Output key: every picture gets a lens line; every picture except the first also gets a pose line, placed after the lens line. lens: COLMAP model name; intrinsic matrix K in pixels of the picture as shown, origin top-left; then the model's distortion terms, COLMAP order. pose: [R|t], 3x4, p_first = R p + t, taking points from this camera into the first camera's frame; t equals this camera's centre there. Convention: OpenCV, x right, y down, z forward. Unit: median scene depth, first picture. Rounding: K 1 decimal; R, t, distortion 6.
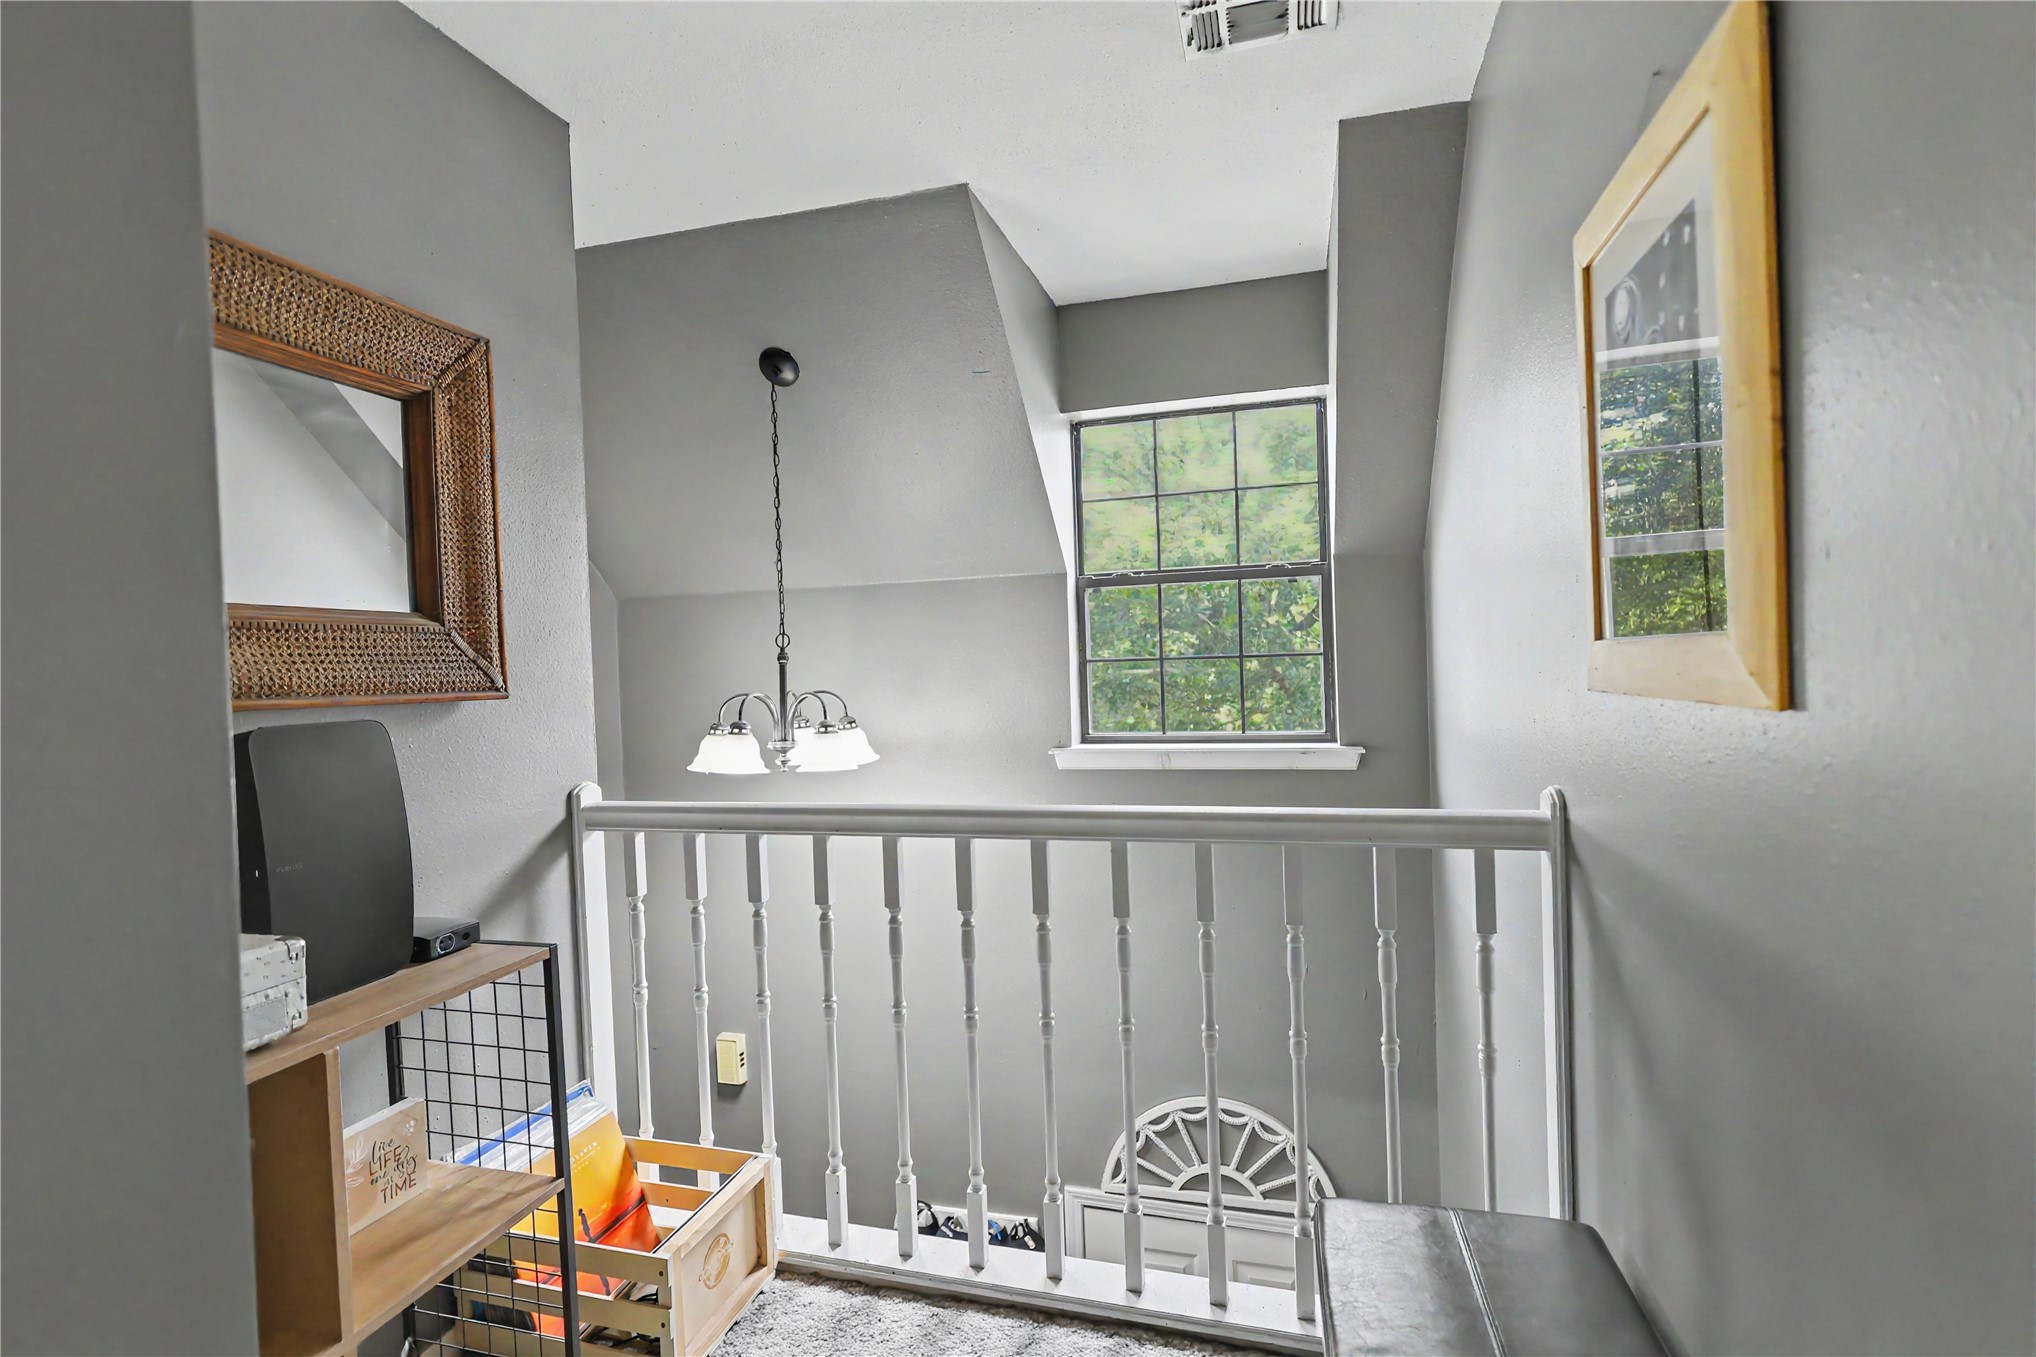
lens RADIAL K [[940.0, 0, 1006.6], [0, 940.0, 669.9], [0, 0, 1]] dist [0.000373, 0.001150]
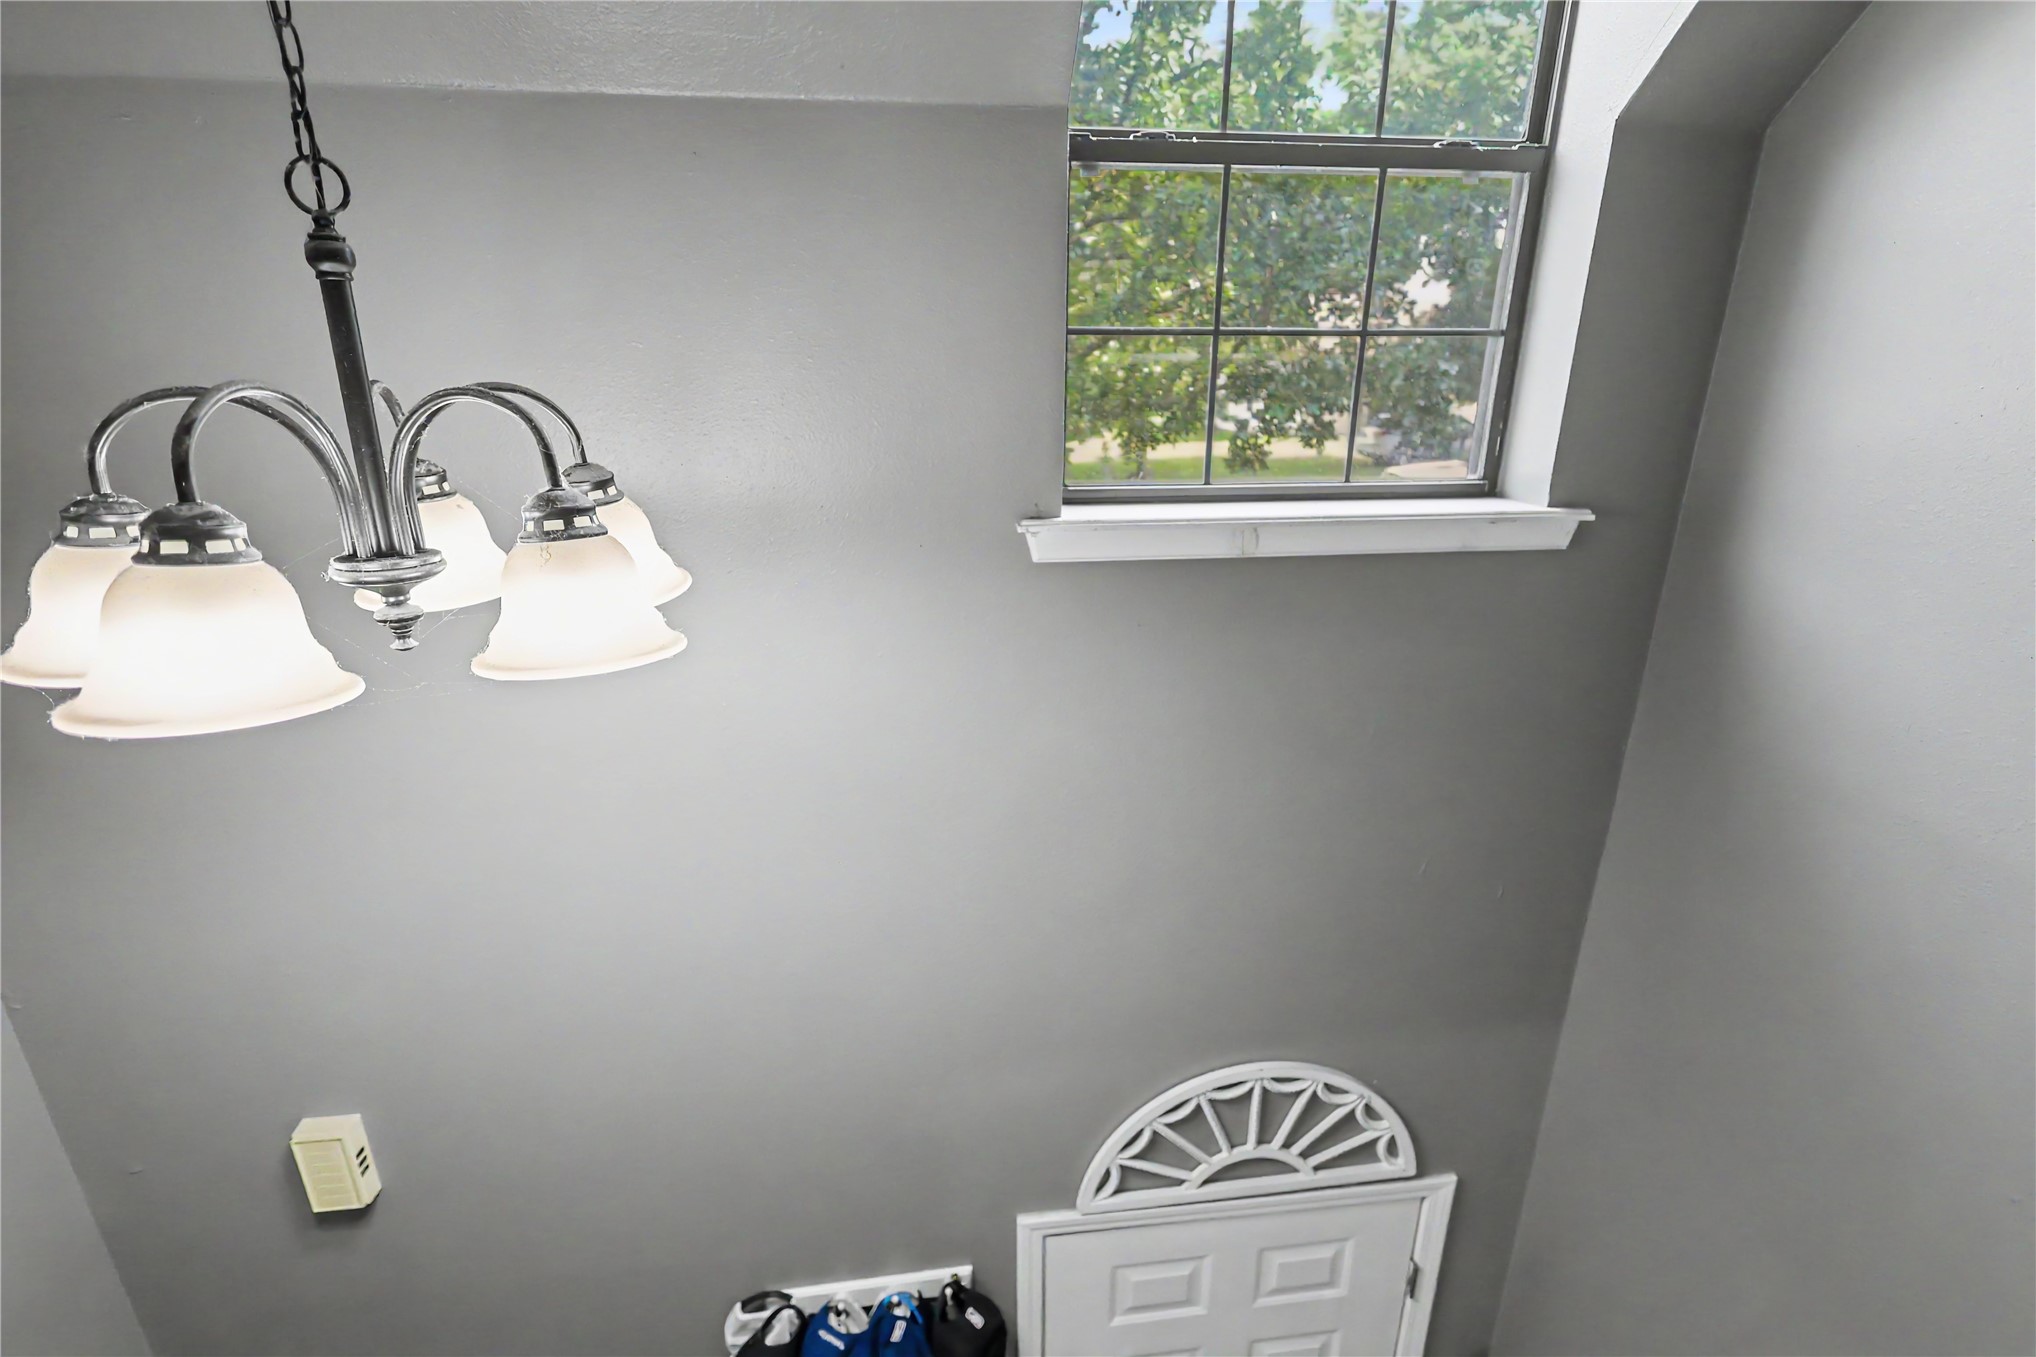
lens RADIAL K [[940.0, 0, 1007.7], [0, 940.0, 678.8], [0, 0, 1]] dist [0.000373, 0.001150]
pose [[0.914638, -0.099945, 0.391724, -0.174176], [-0.028009, 0.950965, 0.308028, 0.014522], [-0.403301, -0.292706, 0.866990, 0.635208]]
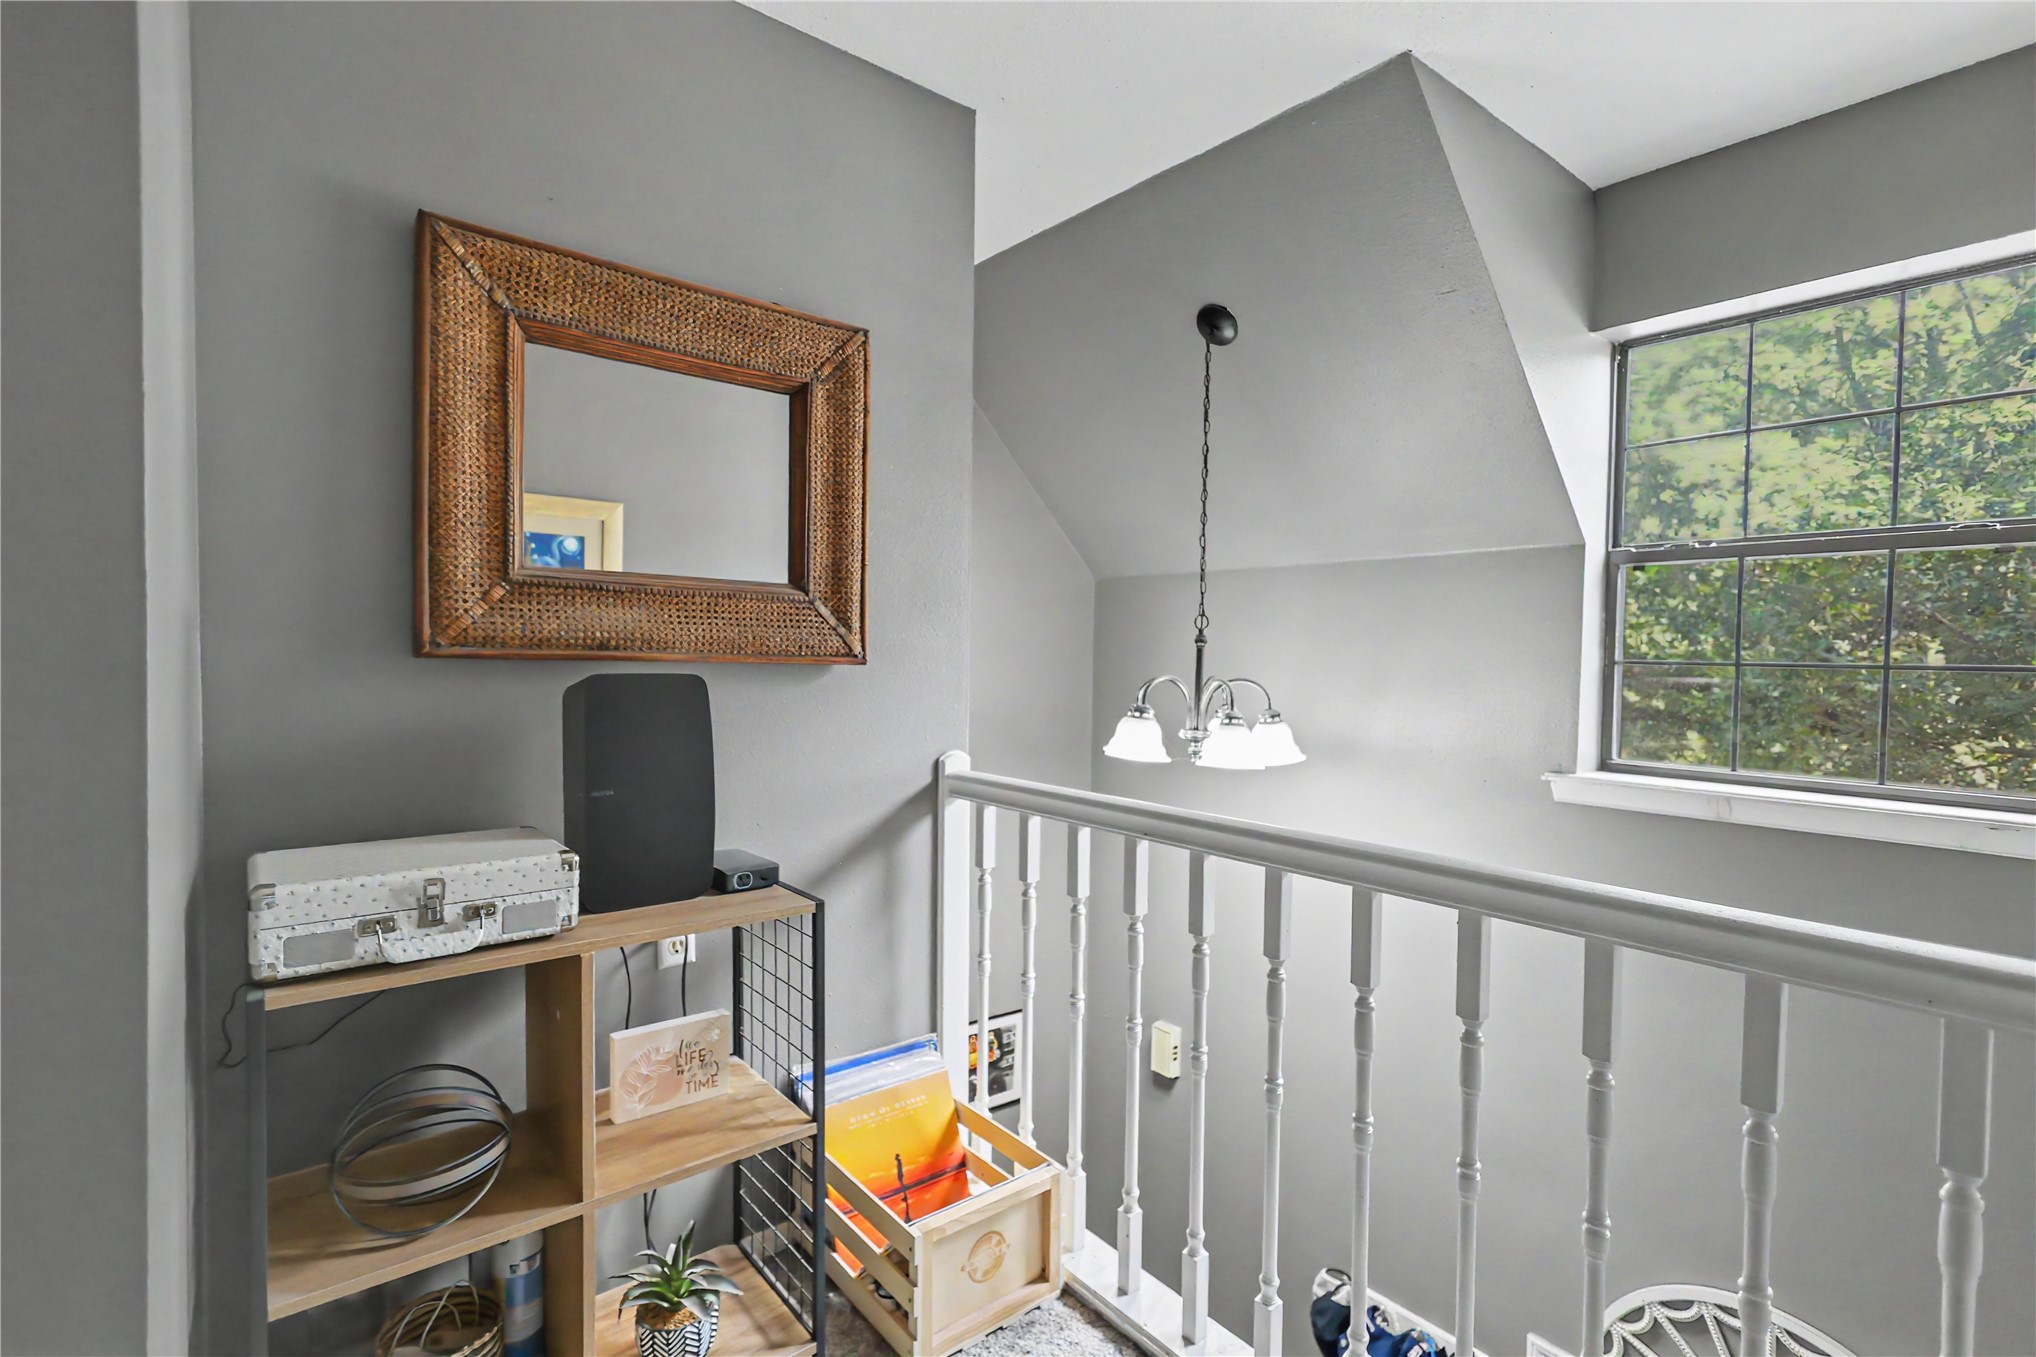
lens RADIAL K [[940.0, 0, 1014.6], [0, 940.0, 671.8], [0, 0, 1]] dist [0.000373, 0.001150]
pose [[0.823167, 0.058684, -0.564759, 0.134460], [-0.049232, 0.998276, 0.031972, -0.002511], [0.565661, 0.001486, 0.824637, 0.129842]]
